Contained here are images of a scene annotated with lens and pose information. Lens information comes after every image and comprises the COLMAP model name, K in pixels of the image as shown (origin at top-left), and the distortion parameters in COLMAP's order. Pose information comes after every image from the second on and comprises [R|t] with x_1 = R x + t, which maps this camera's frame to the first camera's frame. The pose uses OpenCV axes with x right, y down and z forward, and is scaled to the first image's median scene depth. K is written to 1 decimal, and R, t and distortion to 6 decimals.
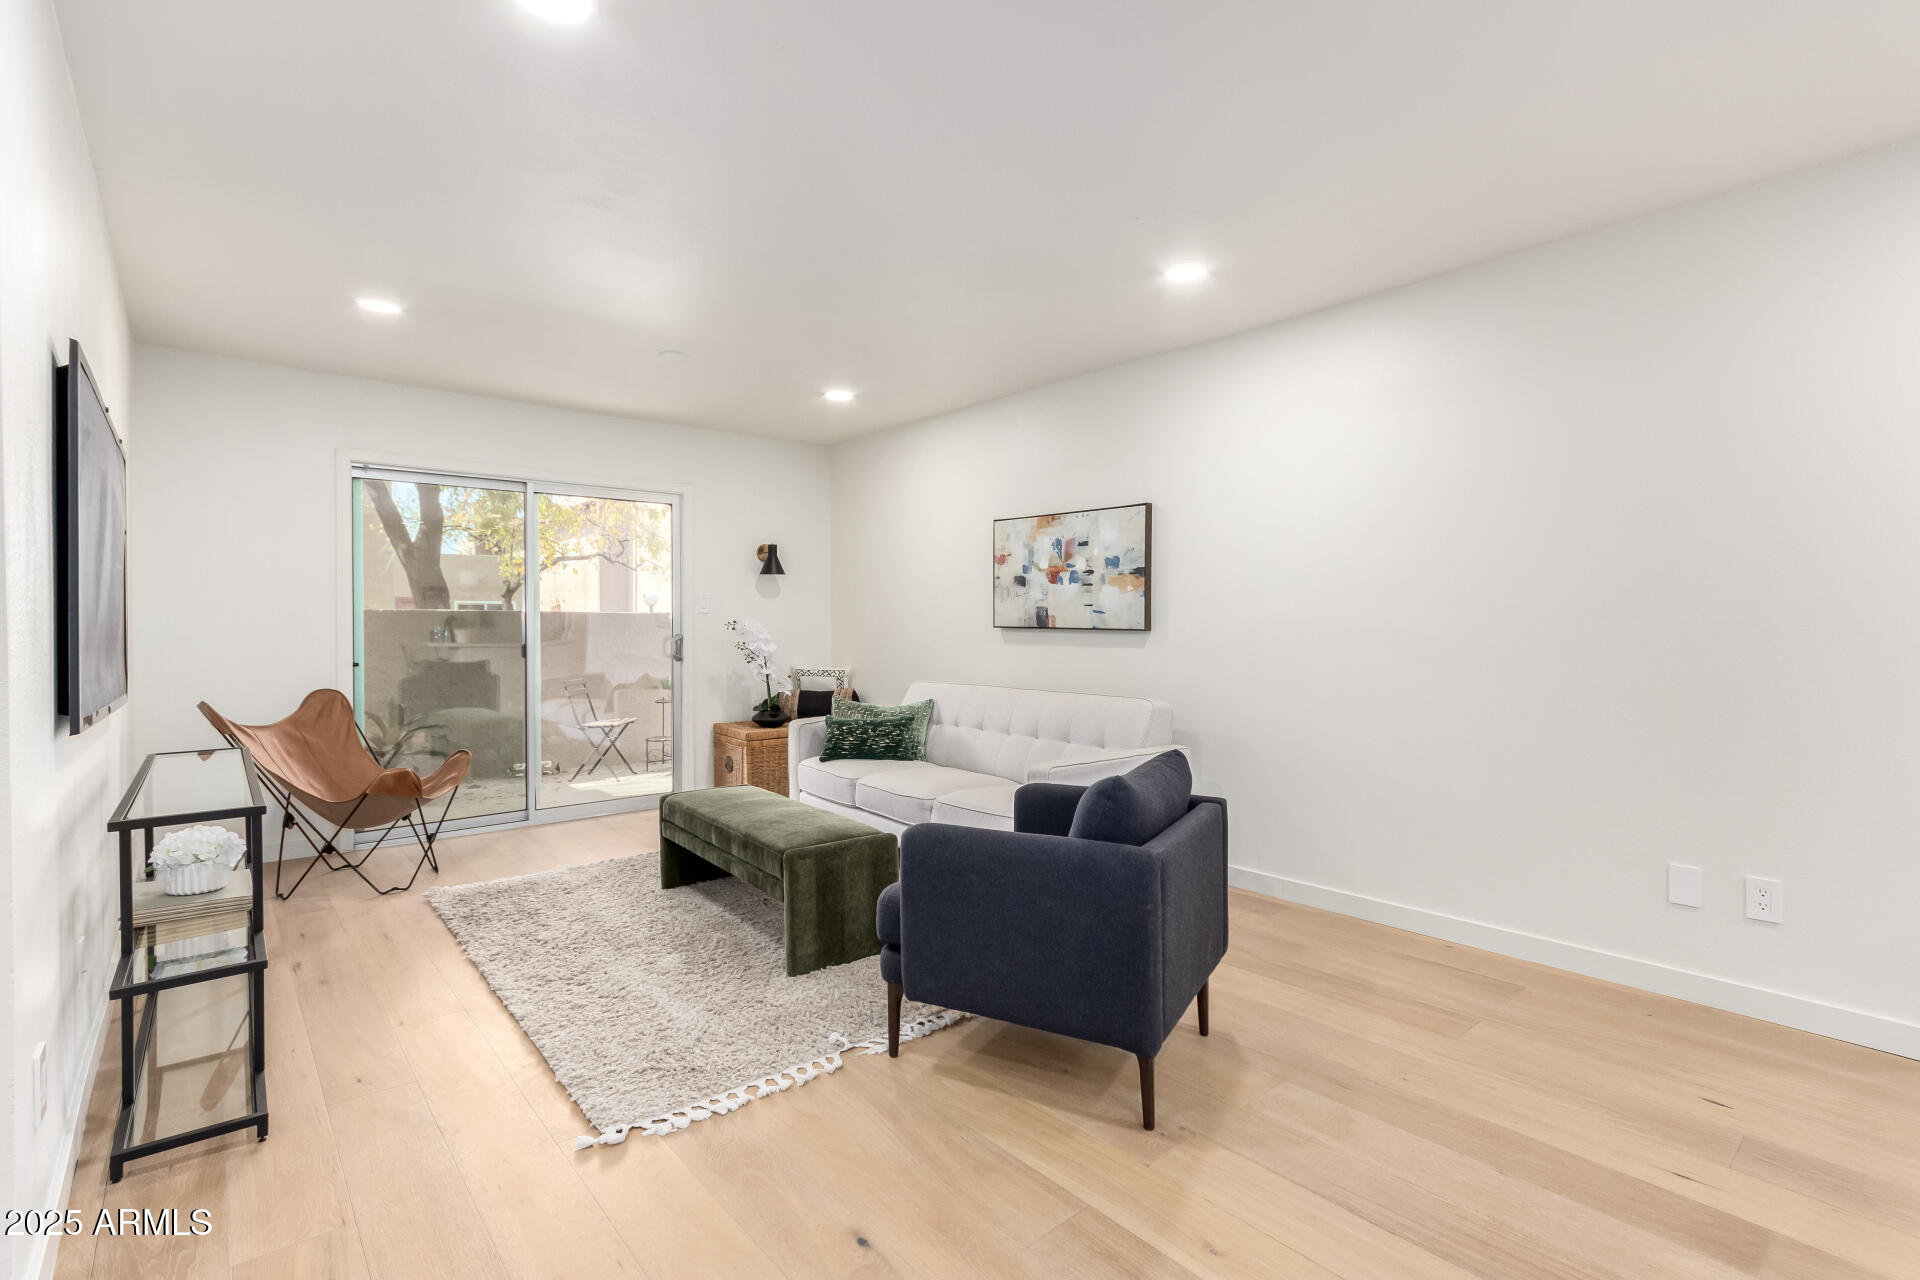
lens RADIAL K [[887.6, 0, 956.8], [0, 887.6, 636.1], [0, 0, 1]] dist [-0.001969, 0.000611]
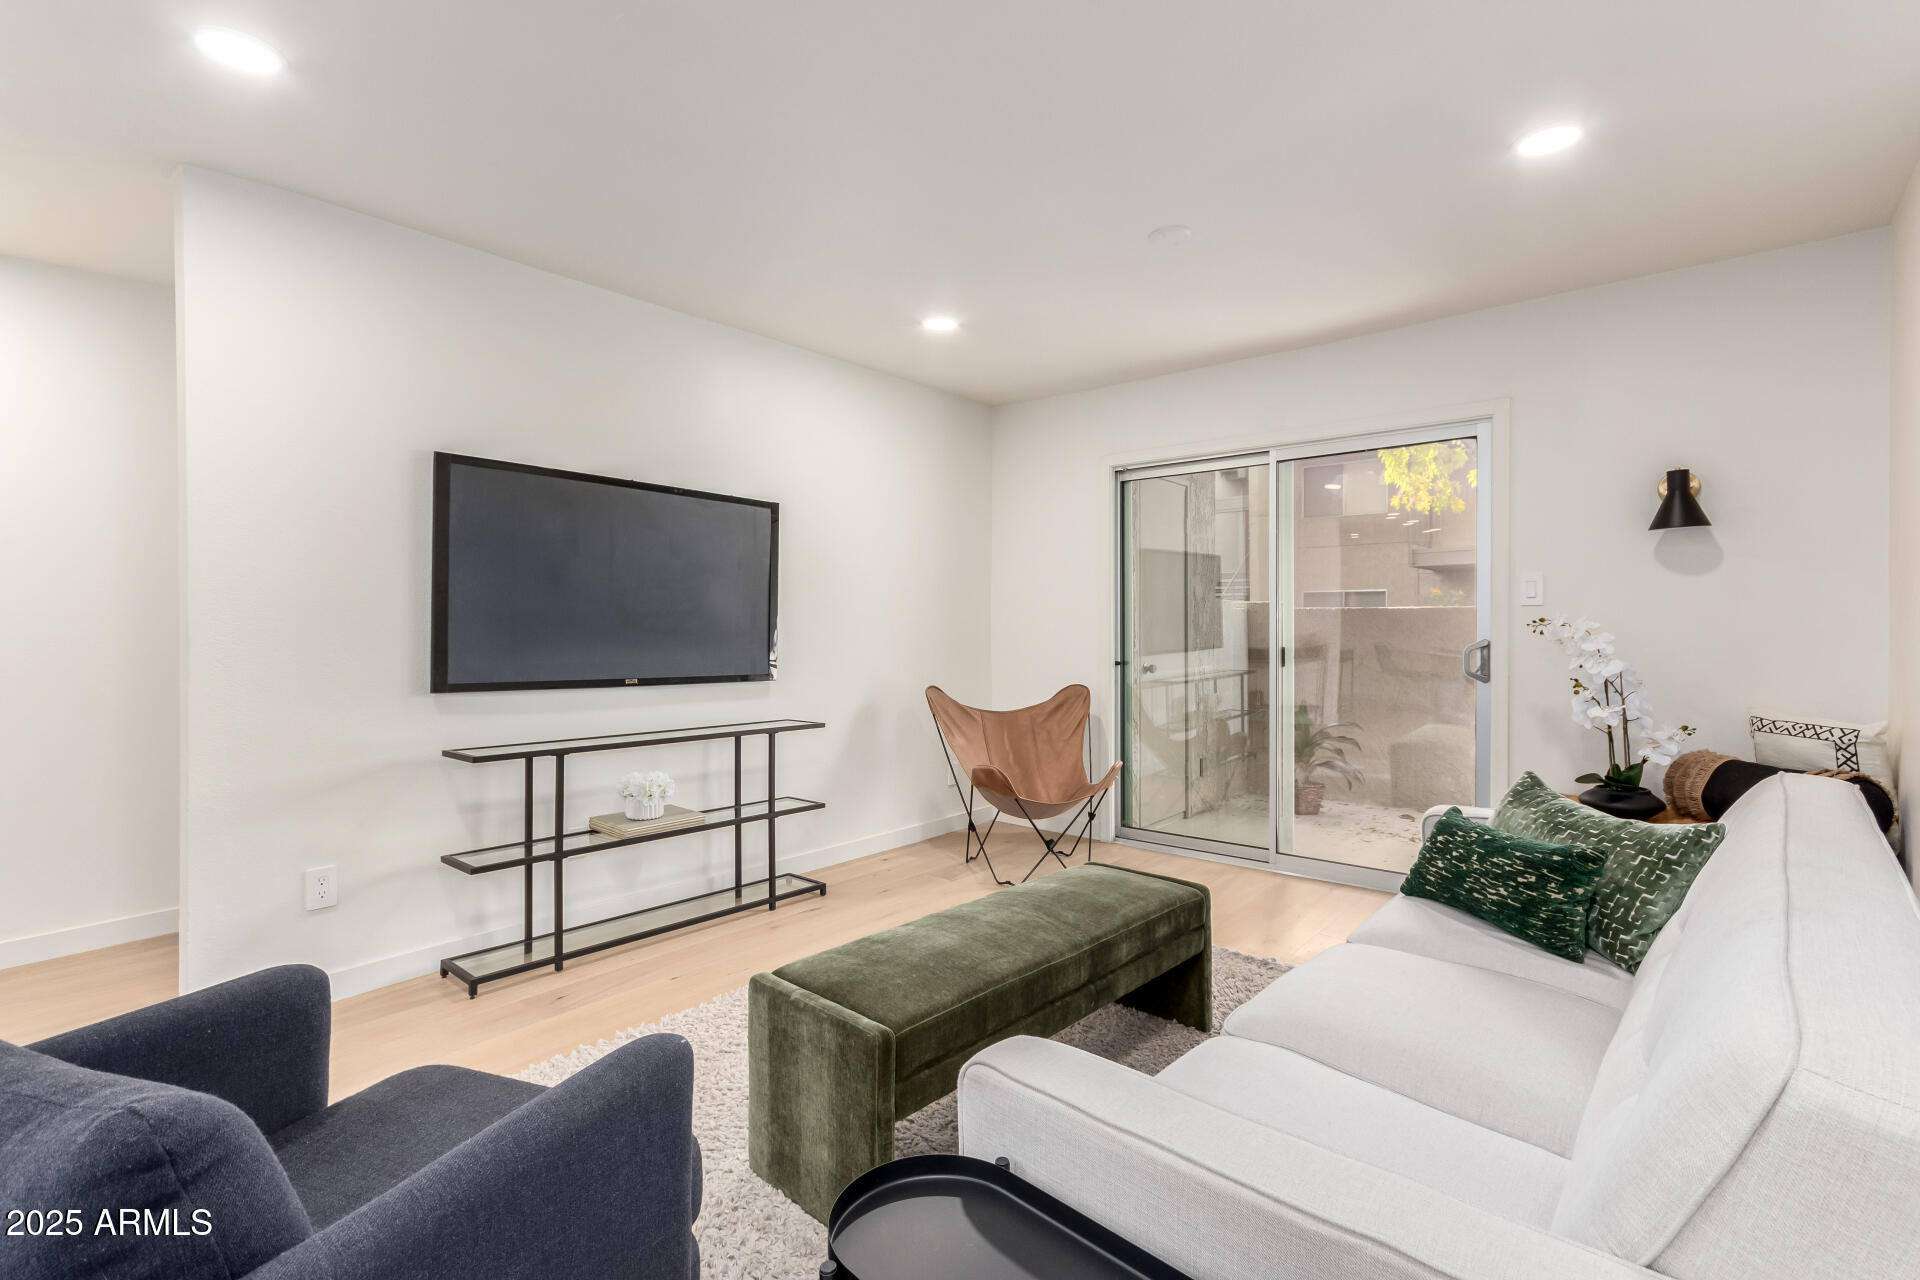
lens RADIAL K [[876.8, 0, 966.3], [0, 876.8, 645.9], [0, 0, 1]] dist [0.002081, 0.000005]
pose [[0.162239, 0.022802, -0.986488, 0.300468], [-0.011694, 0.999707, 0.021185, -0.008388], [0.986682, 0.008099, 0.162458, 0.669650]]
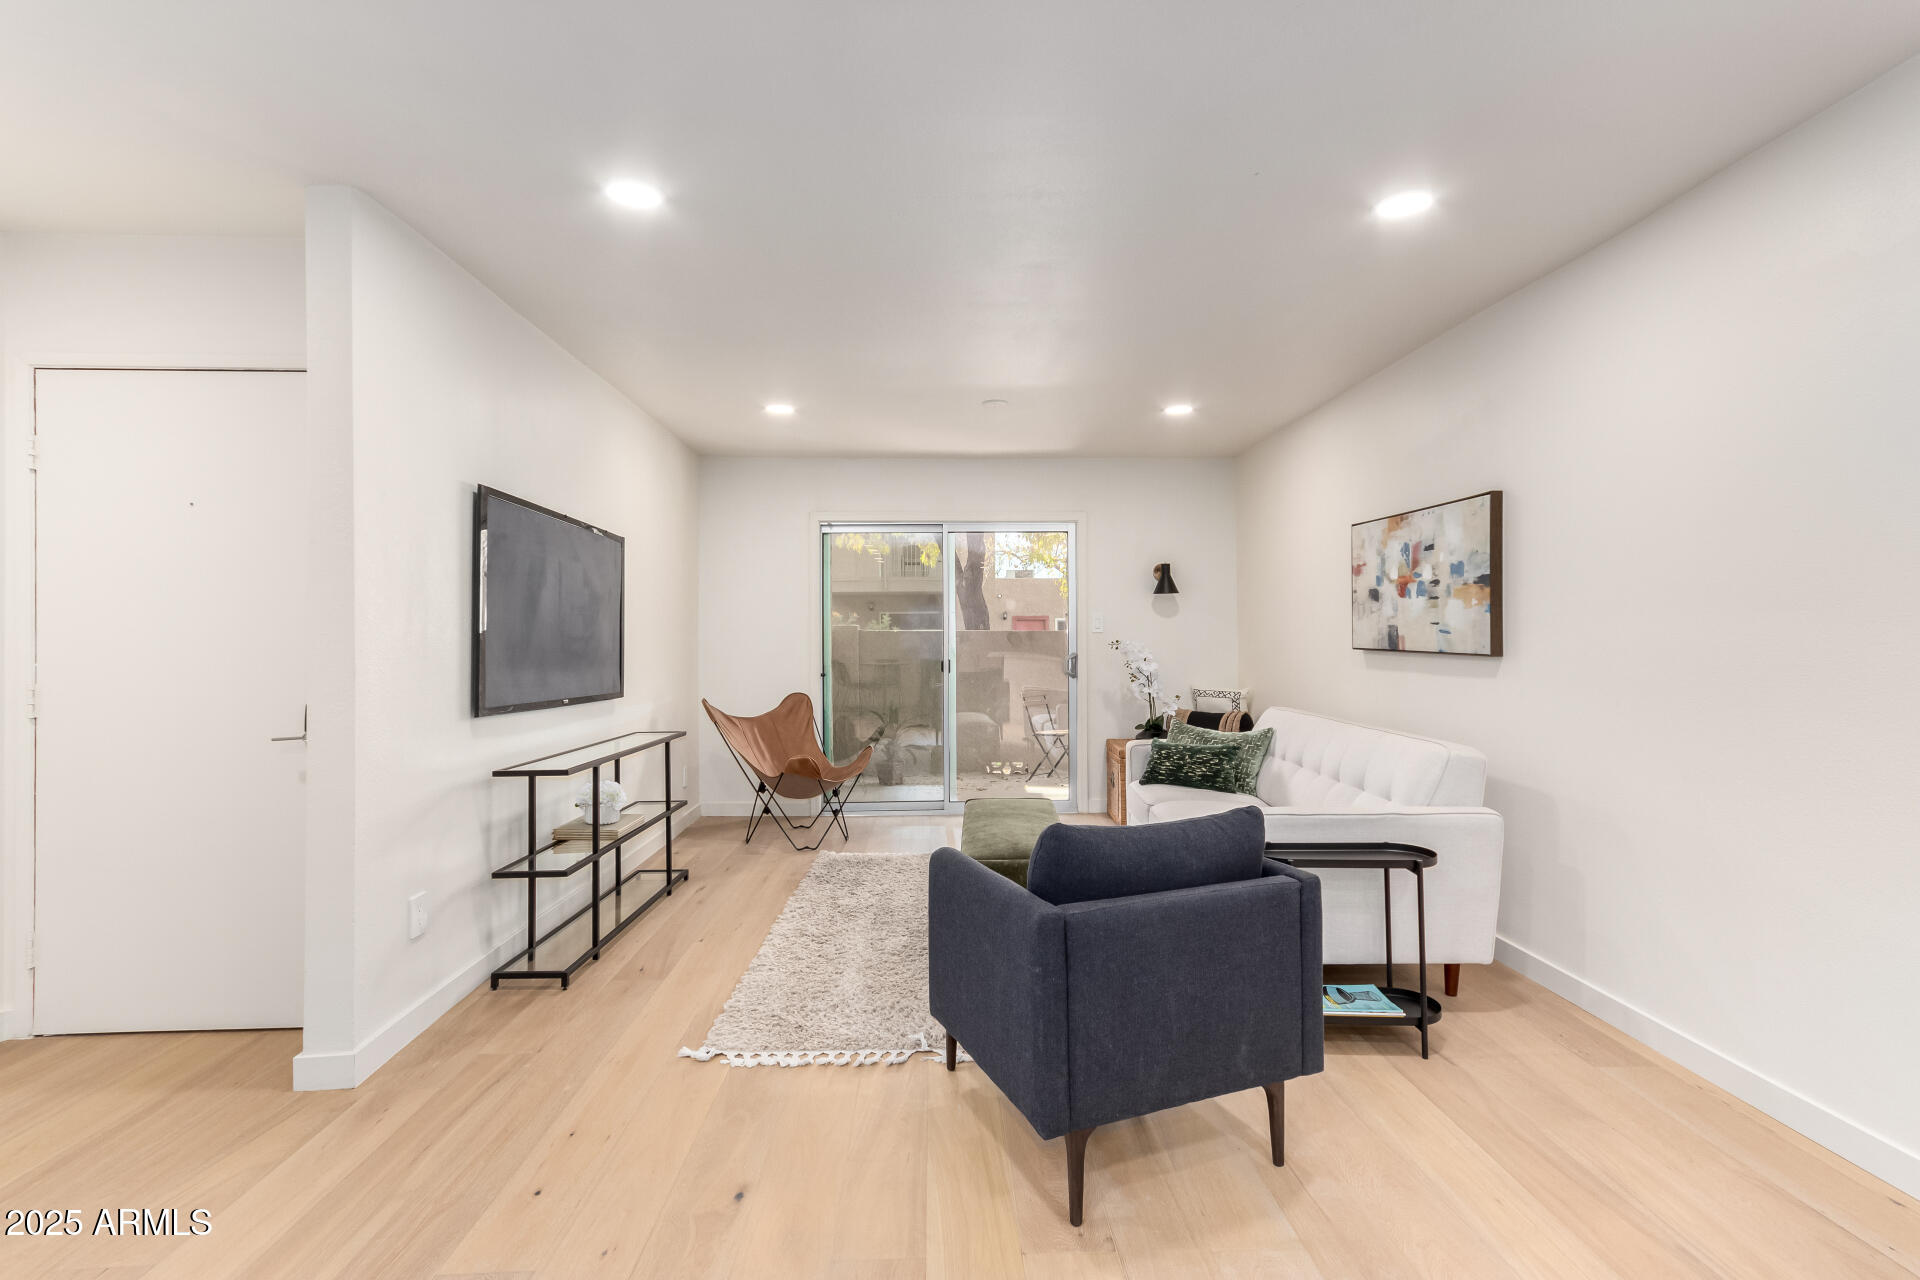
lens RADIAL K [[884.0, 0, 959.4], [0, 884.0, 635.5], [0, 0, 1]] dist [-0.001635, -0.000240]
pose [[0.780401, -0.003568, -0.625270, 0.306899], [-0.005650, 0.999903, -0.012757, -0.010955], [0.625254, 0.013489, 0.780305, 0.101510]]
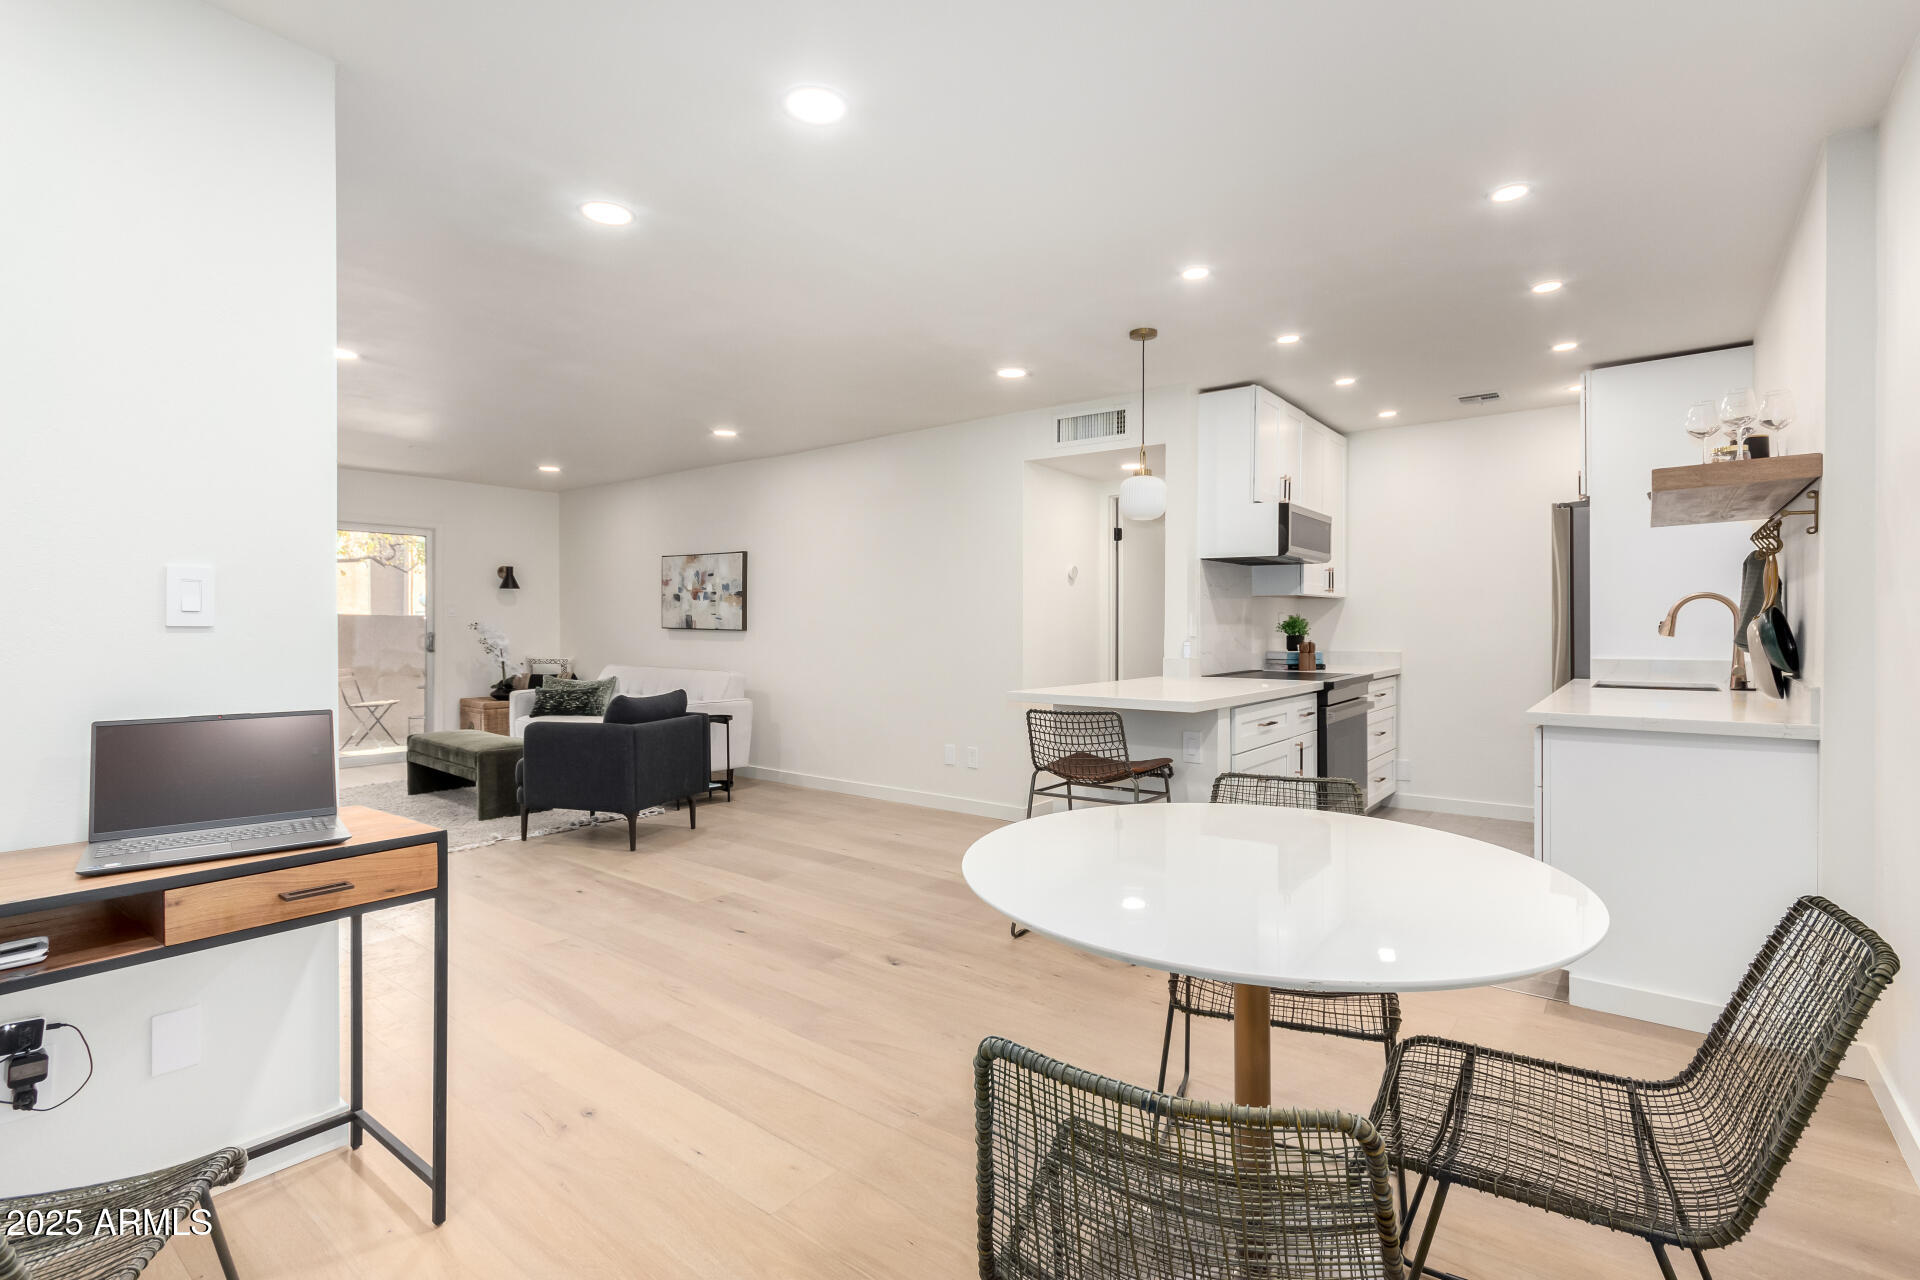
lens RADIAL K [[891.4, 0, 977.9], [0, 891.4, 635.3], [0, 0, 1]] dist [-0.003355, -0.000042]
pose [[0.977117, 0.001539, 0.212699, 0.264729], [-0.001150, 0.999997, -0.001954, 0.005077], [-0.212701, 0.001665, 0.977116, -0.627124]]
